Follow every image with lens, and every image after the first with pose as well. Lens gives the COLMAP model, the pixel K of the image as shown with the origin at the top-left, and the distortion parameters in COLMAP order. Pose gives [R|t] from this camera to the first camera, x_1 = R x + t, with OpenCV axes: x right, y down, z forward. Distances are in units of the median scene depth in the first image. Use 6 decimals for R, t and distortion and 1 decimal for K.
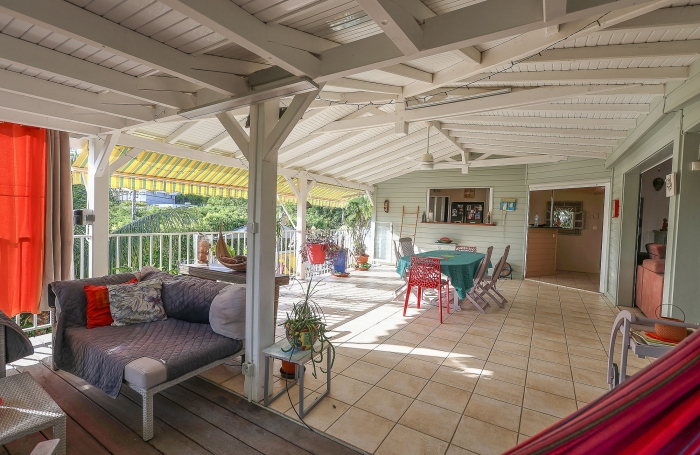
lens RADIAL K [[324.2, 0, 350.2], [0, 324.2, 229.5], [0, 0, 1]] dist [-0.001646, -0.000449]
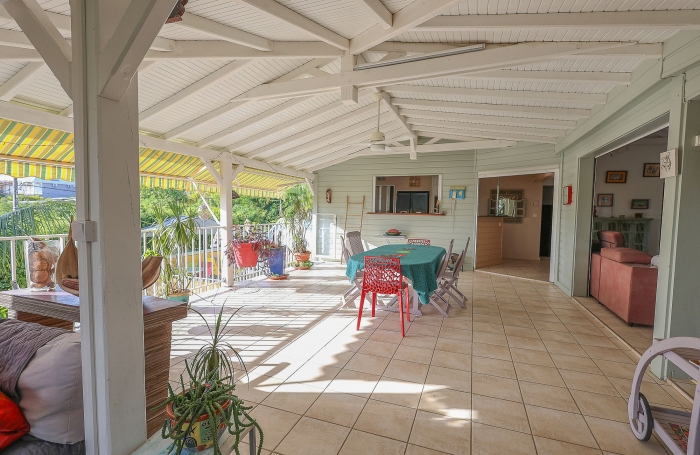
lens RADIAL K [[324.2, 0, 350.2], [0, 324.2, 229.5], [0, 0, 1]] dist [-0.001646, -0.000449]
pose [[0.982693, -0.027999, 0.183111, 0.005162], [0.023209, 0.999331, 0.028250, -0.004705], [-0.183779, -0.023511, 0.982686, 0.160081]]
